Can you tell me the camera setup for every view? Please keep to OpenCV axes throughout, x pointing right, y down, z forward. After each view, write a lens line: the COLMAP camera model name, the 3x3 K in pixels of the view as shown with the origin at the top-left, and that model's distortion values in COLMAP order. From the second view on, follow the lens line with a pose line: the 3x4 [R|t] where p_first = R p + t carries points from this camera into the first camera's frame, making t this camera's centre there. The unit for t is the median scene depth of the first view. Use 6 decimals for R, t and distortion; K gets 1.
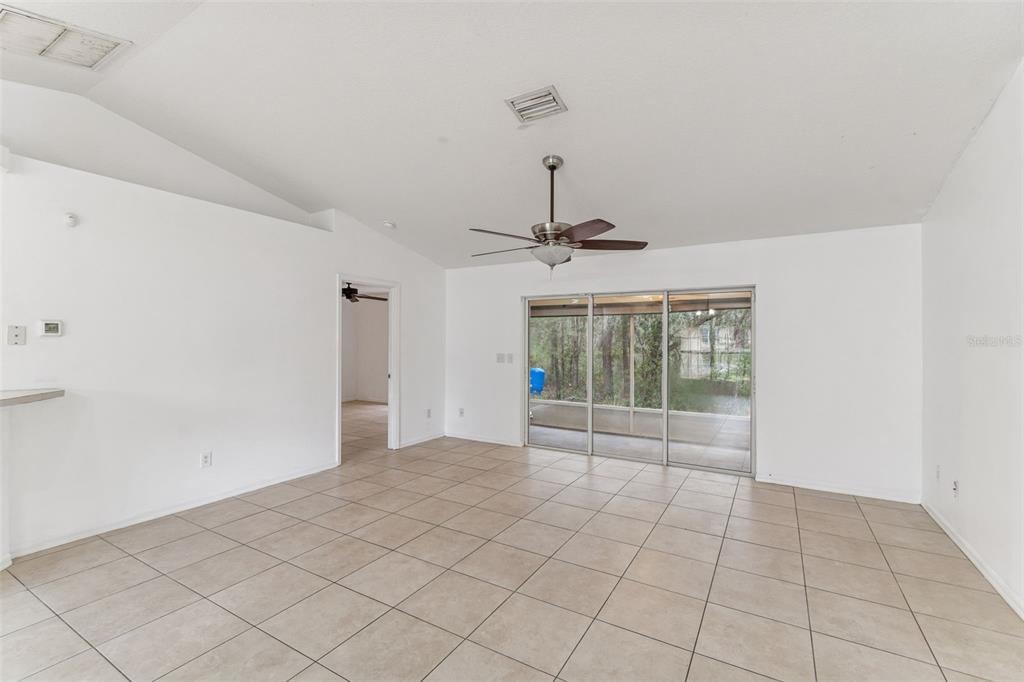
lens RADIAL K [[449.8, 0, 504.6], [0, 449.8, 336.5], [0, 0, 1]] dist [-0.000142, 0.000275]
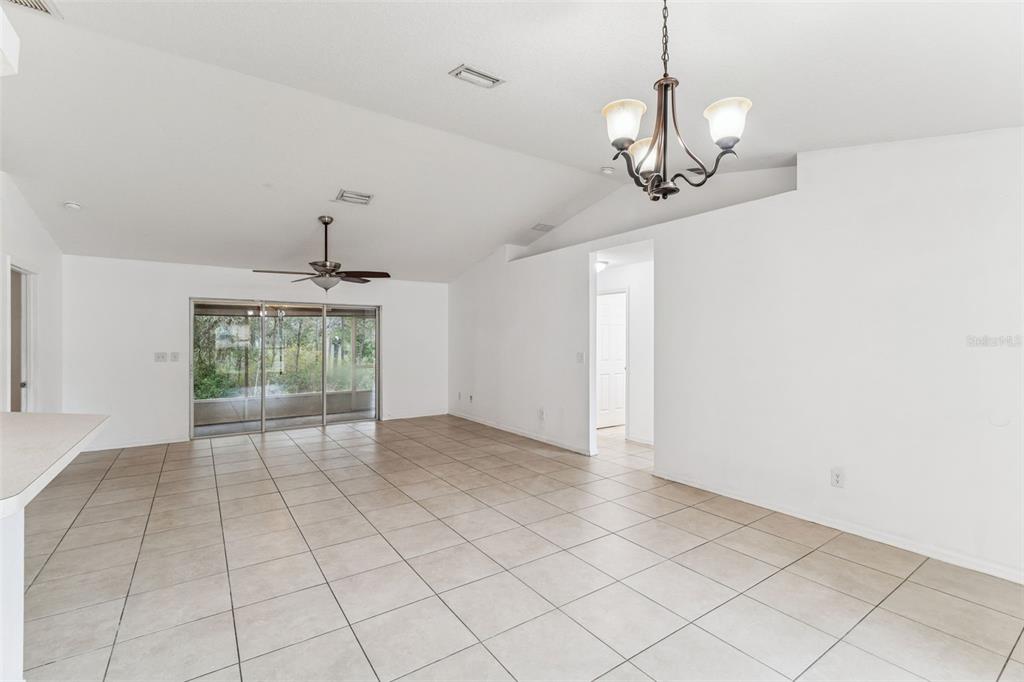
lens RADIAL K [[449.8, 0, 502.3], [0, 449.8, 341.4], [0, 0, 1]] dist [-0.000142, 0.000275]
pose [[0.423303, -0.008311, 0.905950, -0.938029], [-0.008734, 0.999874, 0.013254, -0.008799], [-0.905946, -0.013523, 0.423177, -0.155415]]
